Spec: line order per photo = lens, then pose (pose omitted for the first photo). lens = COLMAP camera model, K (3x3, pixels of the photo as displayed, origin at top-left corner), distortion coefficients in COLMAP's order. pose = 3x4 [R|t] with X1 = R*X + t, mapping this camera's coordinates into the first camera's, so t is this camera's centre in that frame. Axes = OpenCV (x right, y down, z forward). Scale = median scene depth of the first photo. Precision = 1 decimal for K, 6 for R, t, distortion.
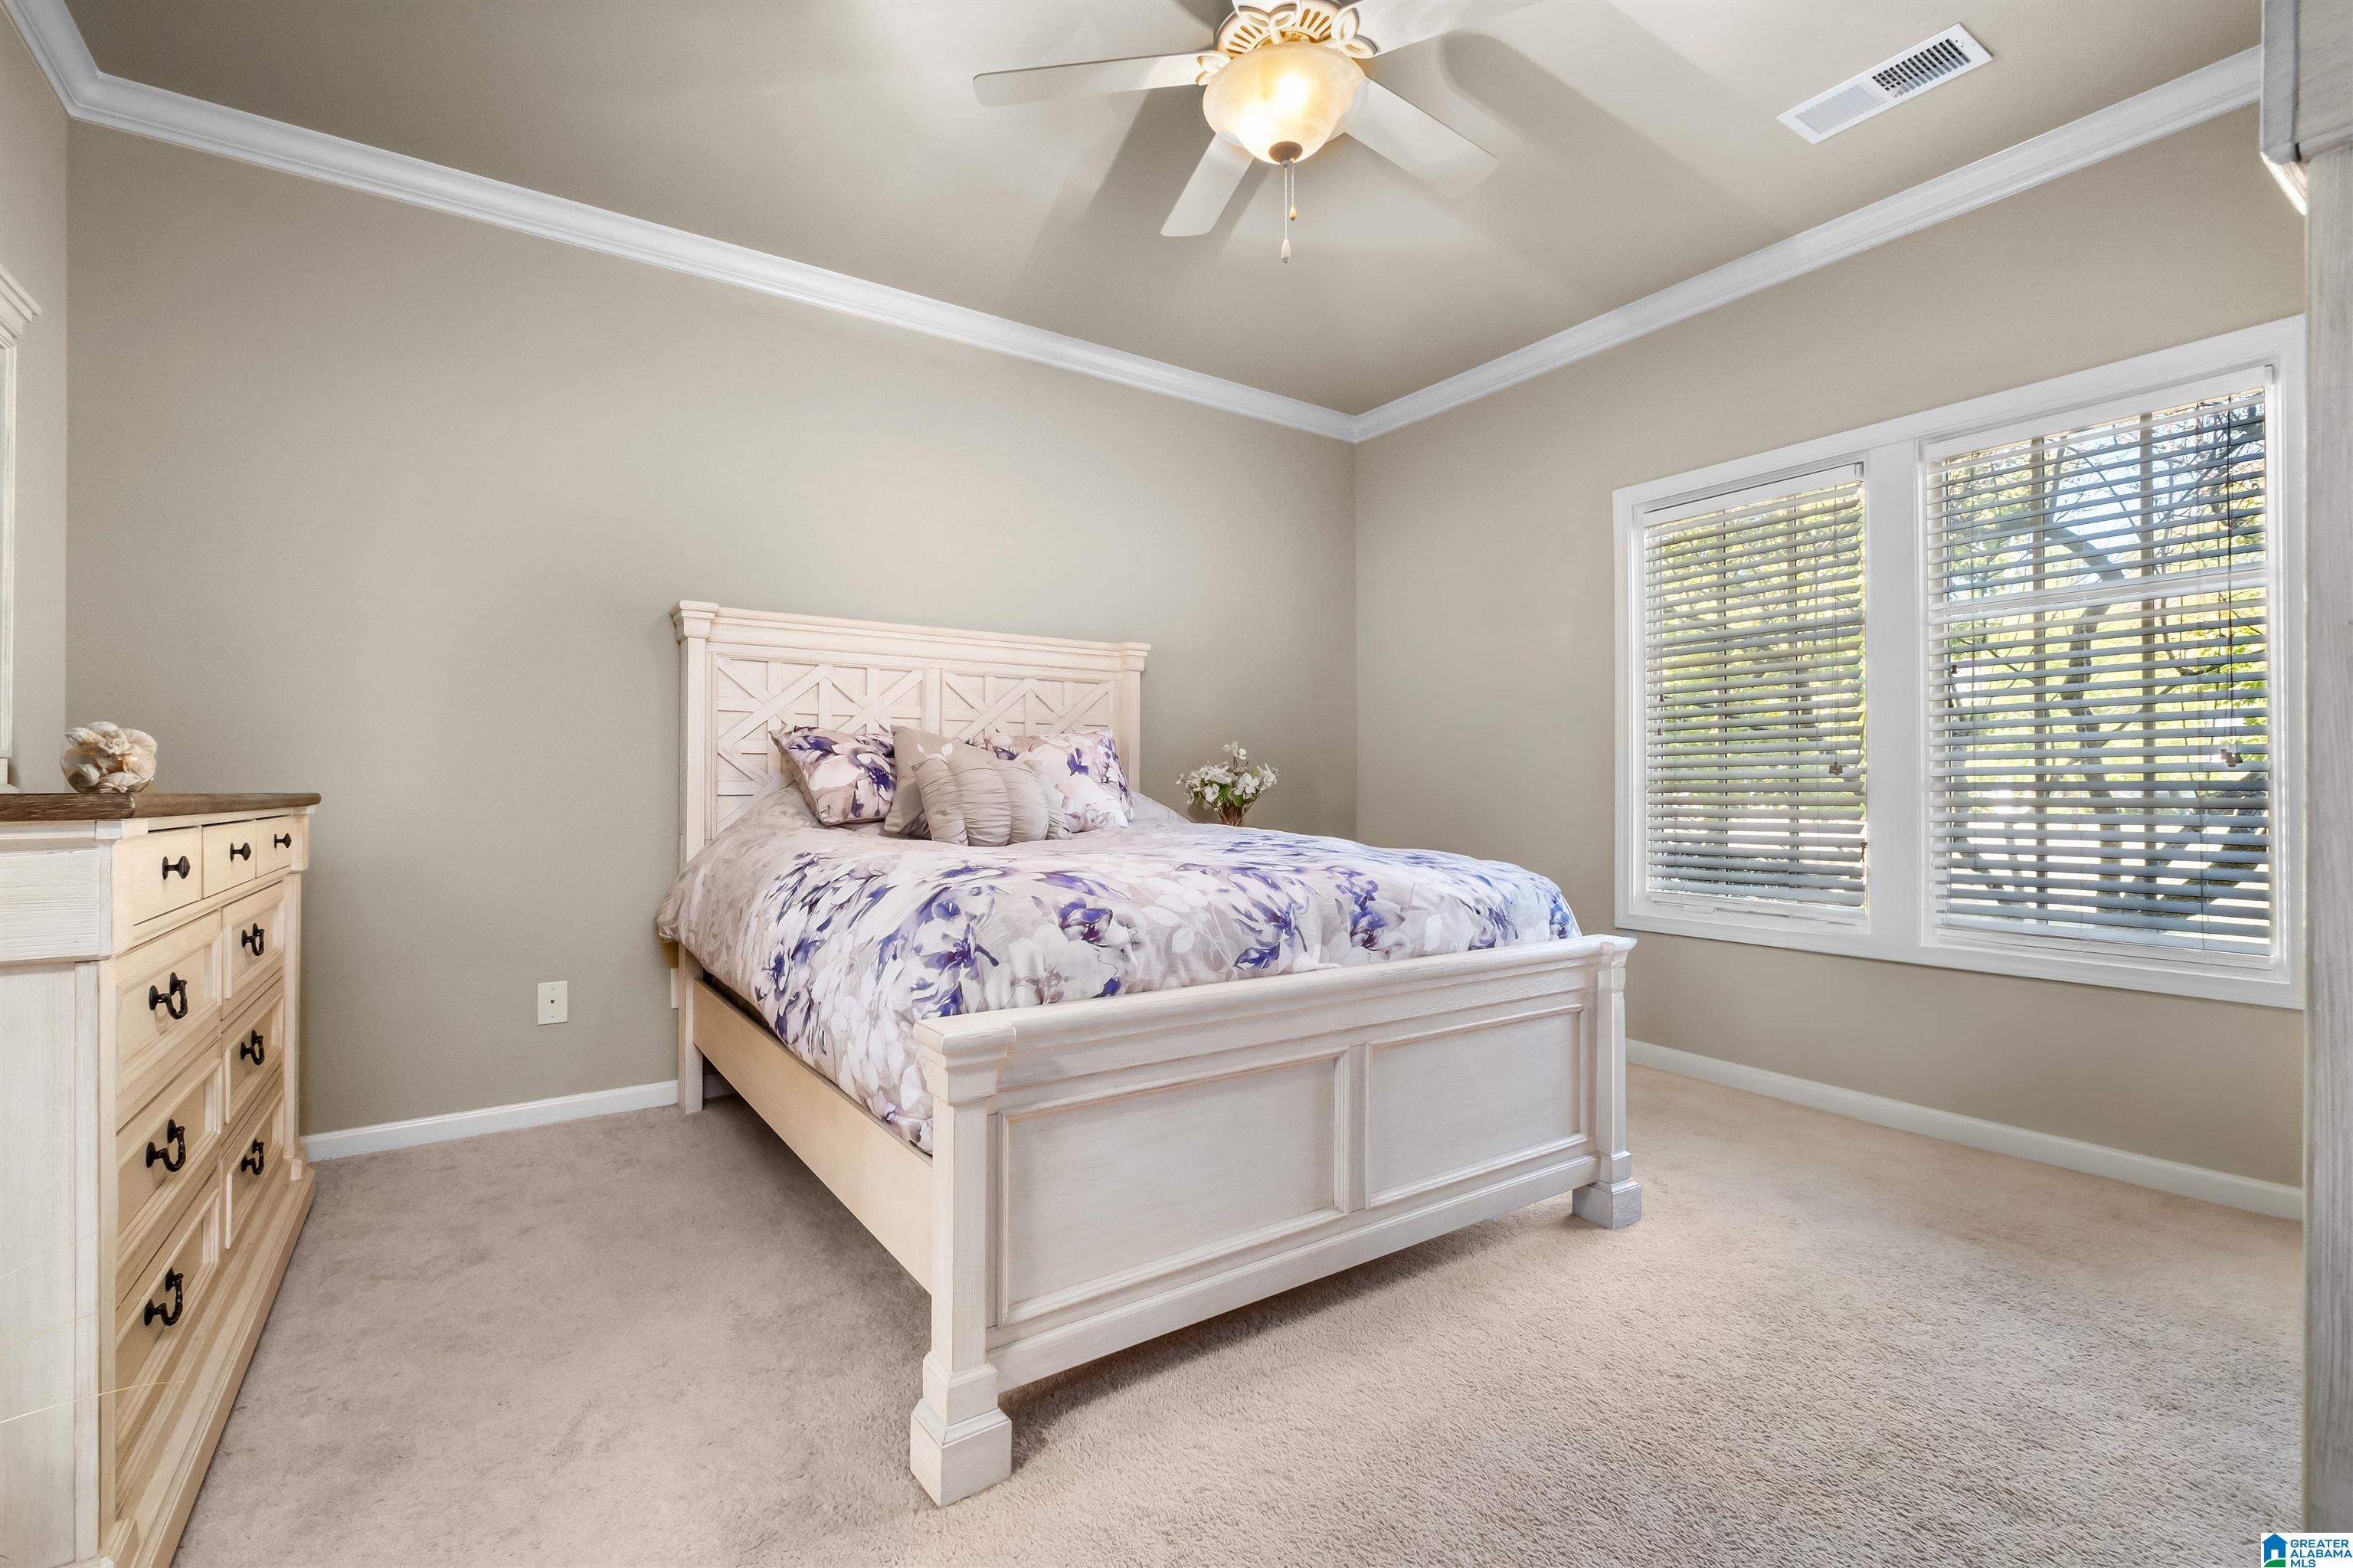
lens RADIAL K [[1019.9, 0, 1176.5], [0, 1019.9, 784.0], [0, 0, 1]] dist [-0.009799, 0.000071]
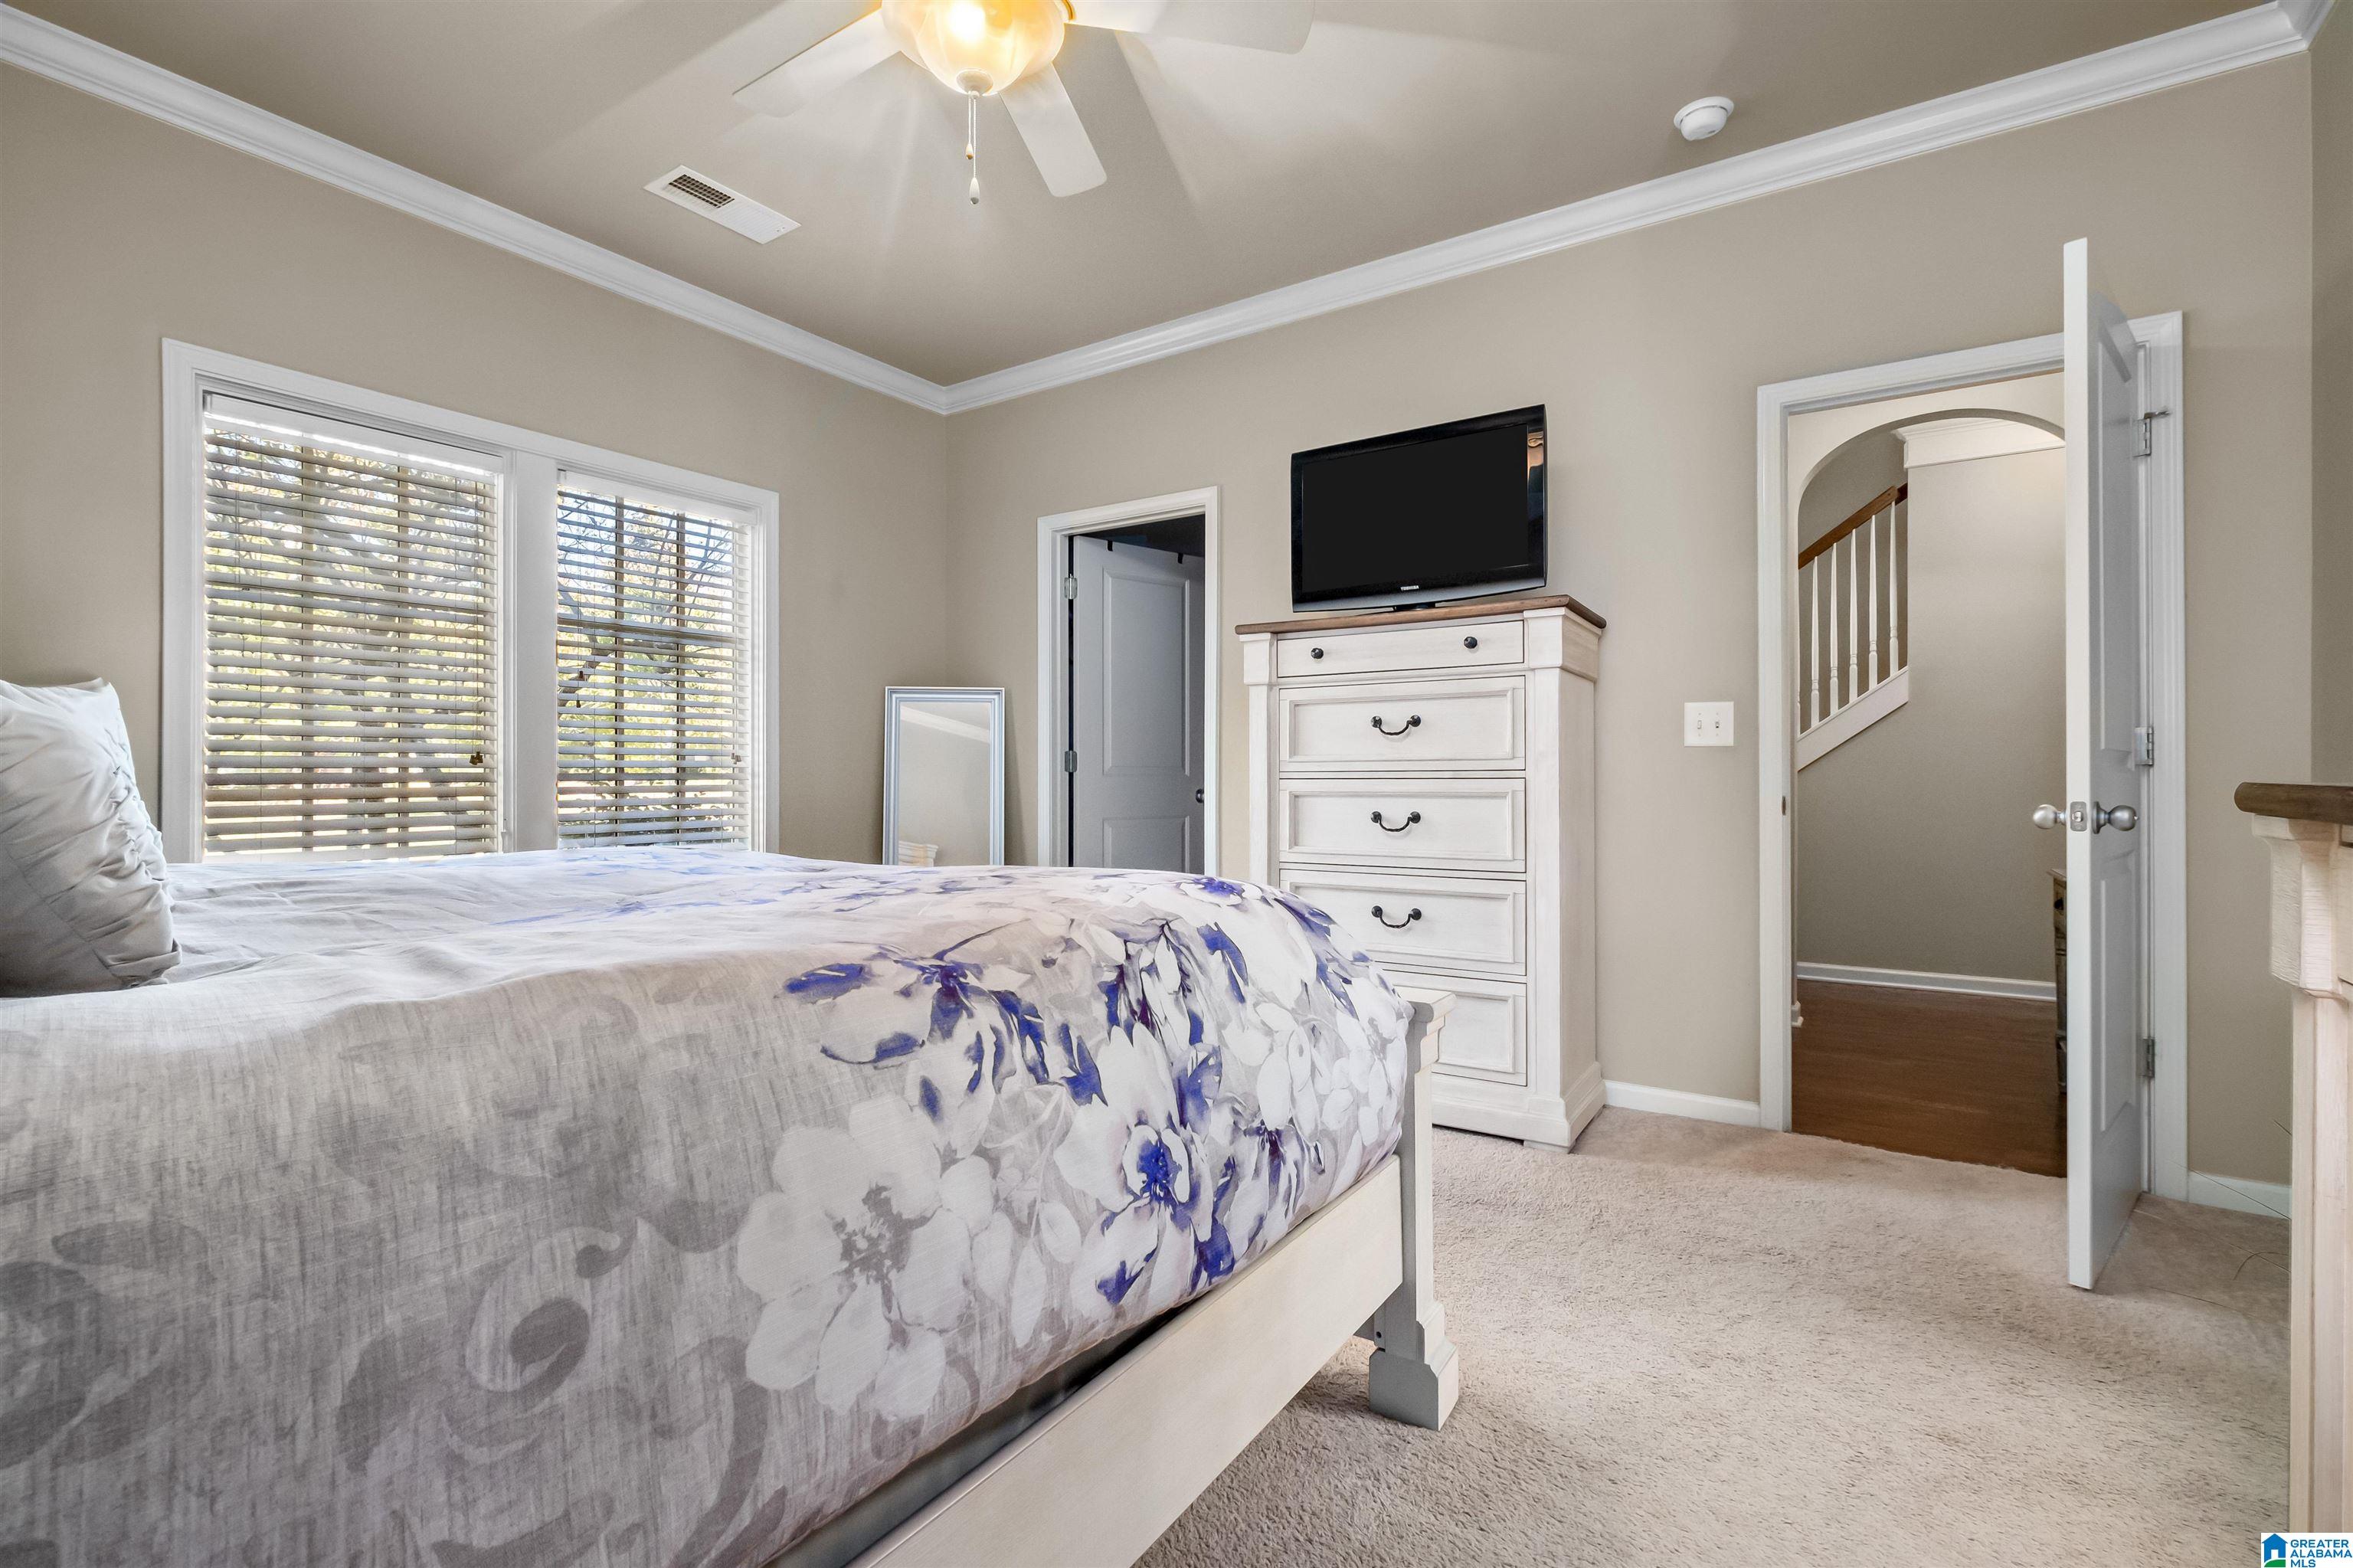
lens RADIAL K [[1019.9, 0, 1176.5], [0, 1019.9, 784.0], [0, 0, 1]] dist [-0.009799, 0.000071]
pose [[-0.336650, -0.004277, 0.941620, -0.796420], [-0.003242, 0.999989, 0.003383, 0.006081], [-0.941624, -0.001914, -0.336660, 1.114042]]
